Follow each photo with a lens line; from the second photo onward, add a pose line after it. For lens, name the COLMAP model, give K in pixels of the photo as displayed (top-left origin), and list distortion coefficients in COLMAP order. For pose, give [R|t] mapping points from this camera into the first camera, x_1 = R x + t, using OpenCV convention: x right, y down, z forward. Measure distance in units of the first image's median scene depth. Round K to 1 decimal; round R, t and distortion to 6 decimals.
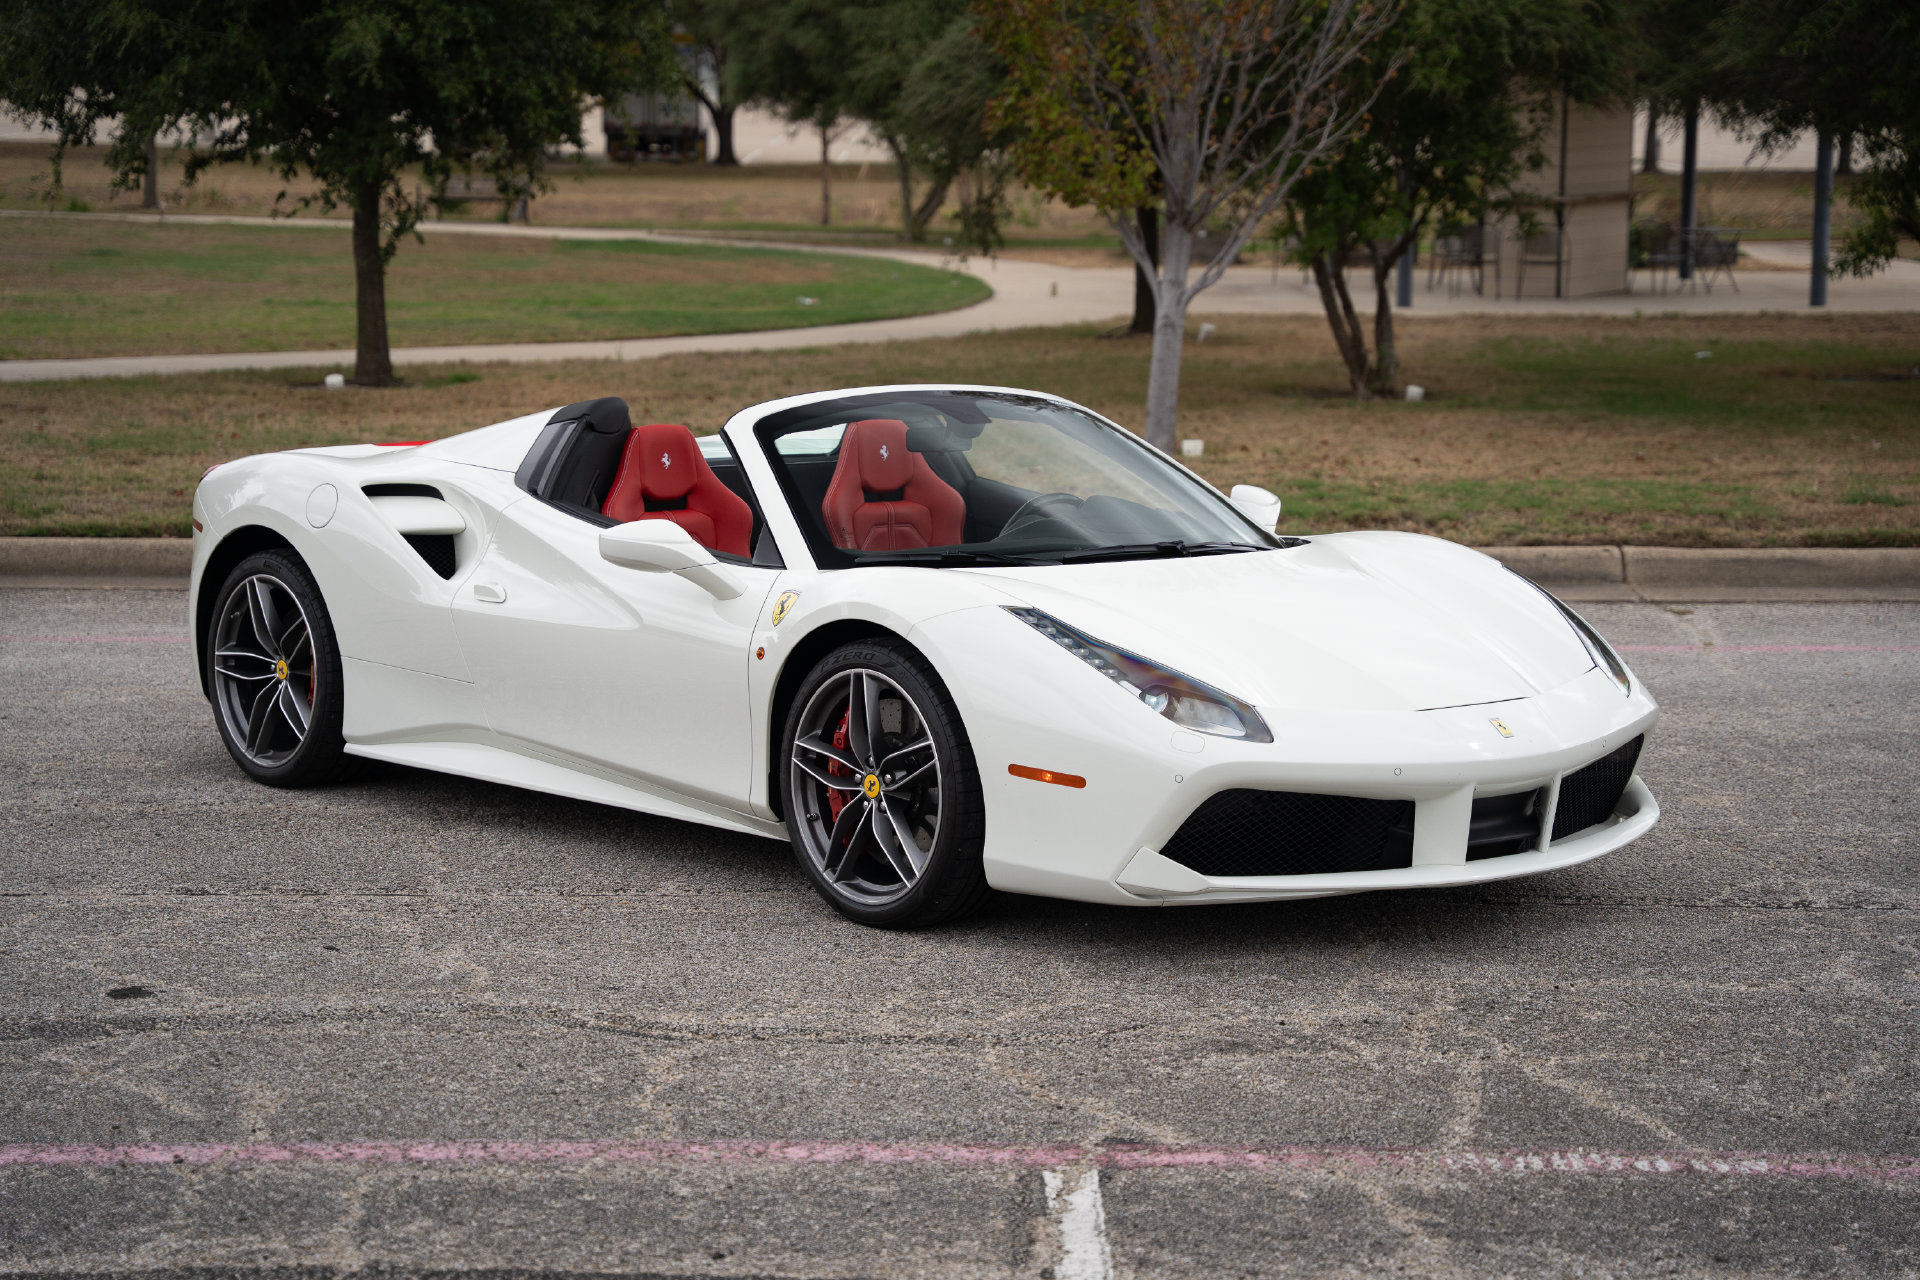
lens RADIAL K [[3734.3, 0, 958.9], [0, 3734.3, 657.1], [0, 0, 1]] dist [0.280864, 0.367769]
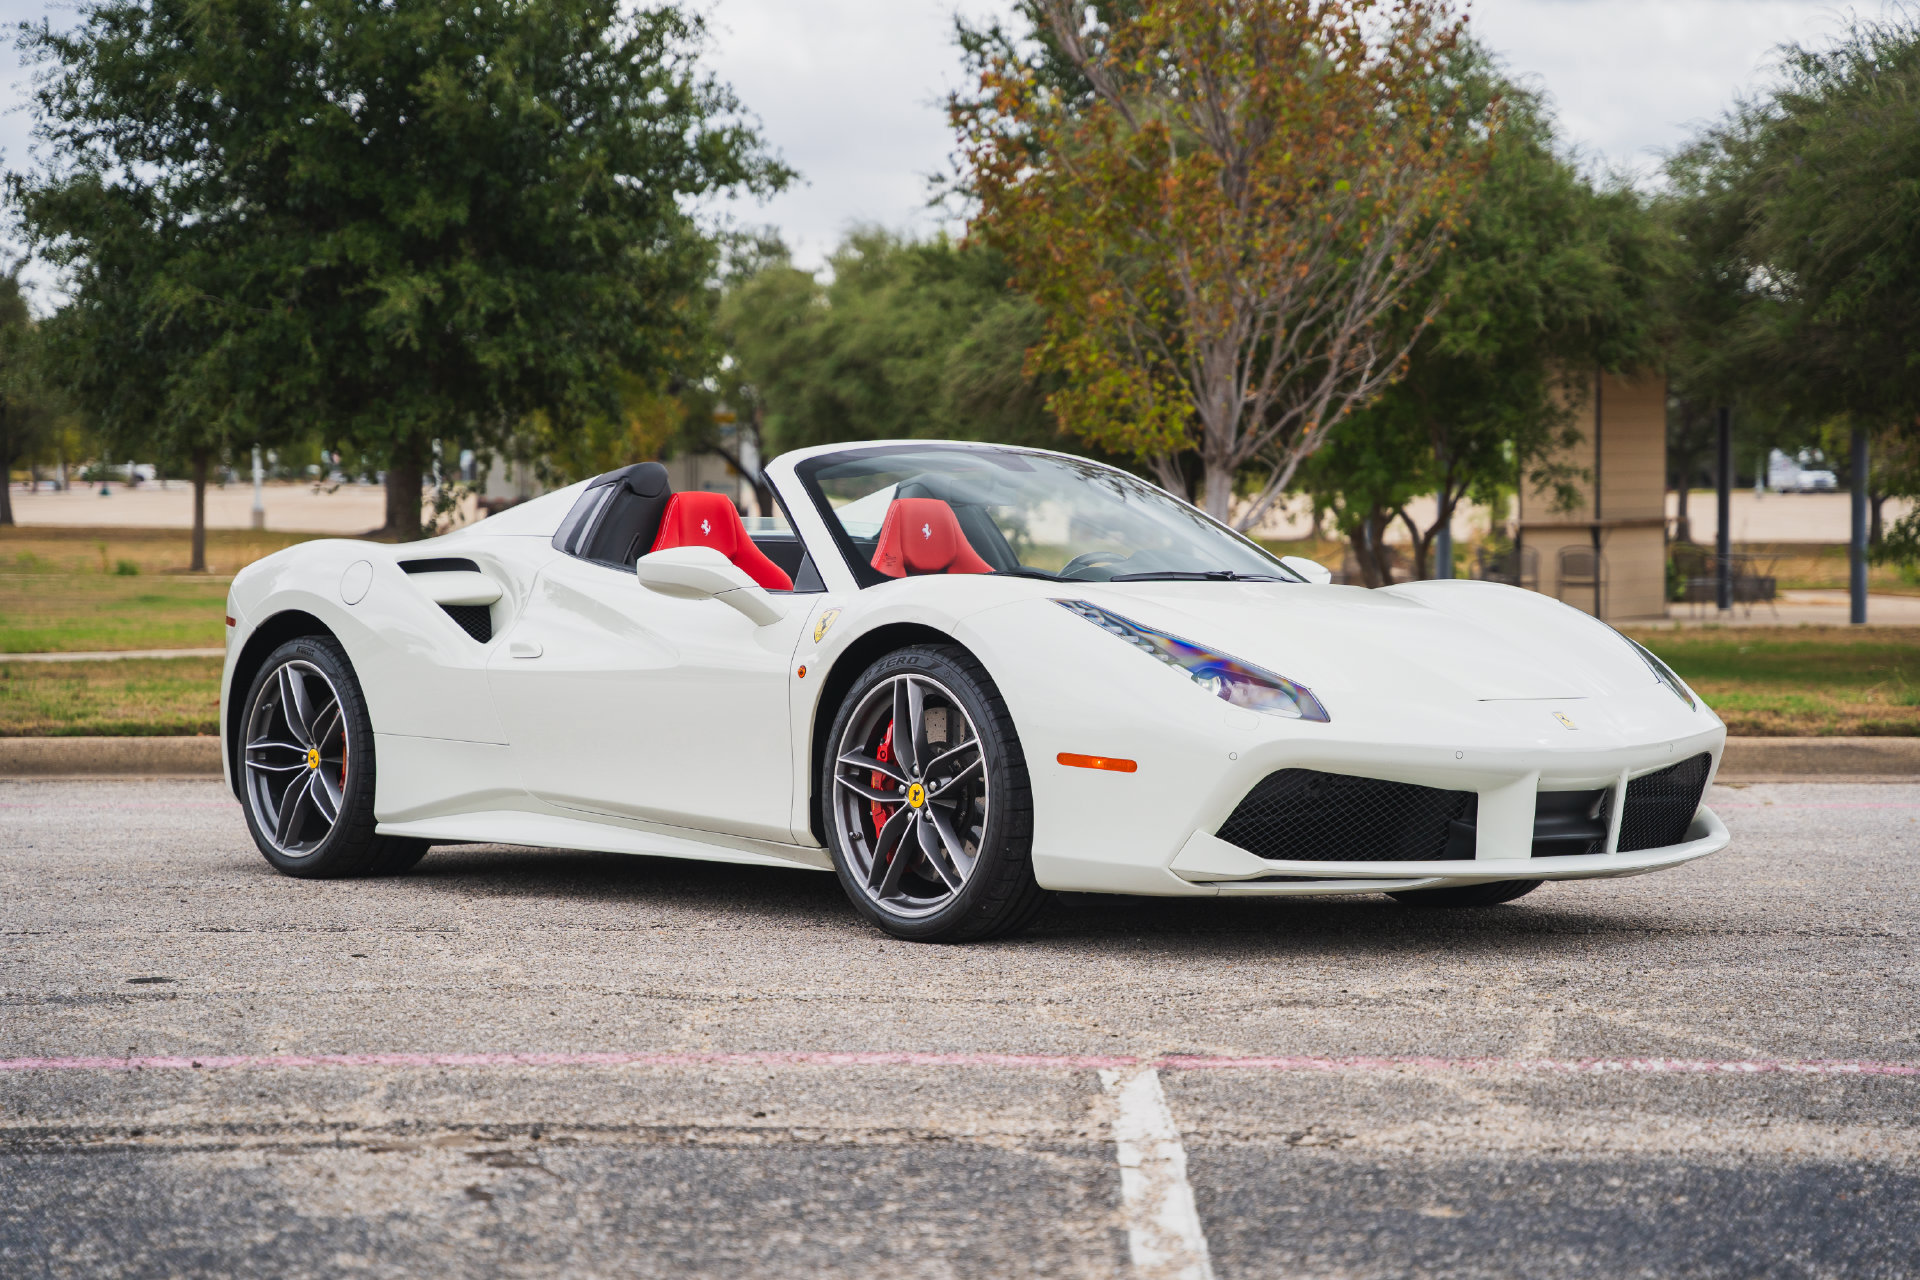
lens RADIAL K [[3737.2, 0, 973.5], [0, 3737.2, 656.0], [0, 0, 1]] dist [0.283479, 0.382990]
pose [[0.999958, -0.006625, -0.006391, -0.001934], [0.005918, 0.994465, -0.104905, 0.096721], [0.007051, 0.104863, 0.994462, 0.028120]]
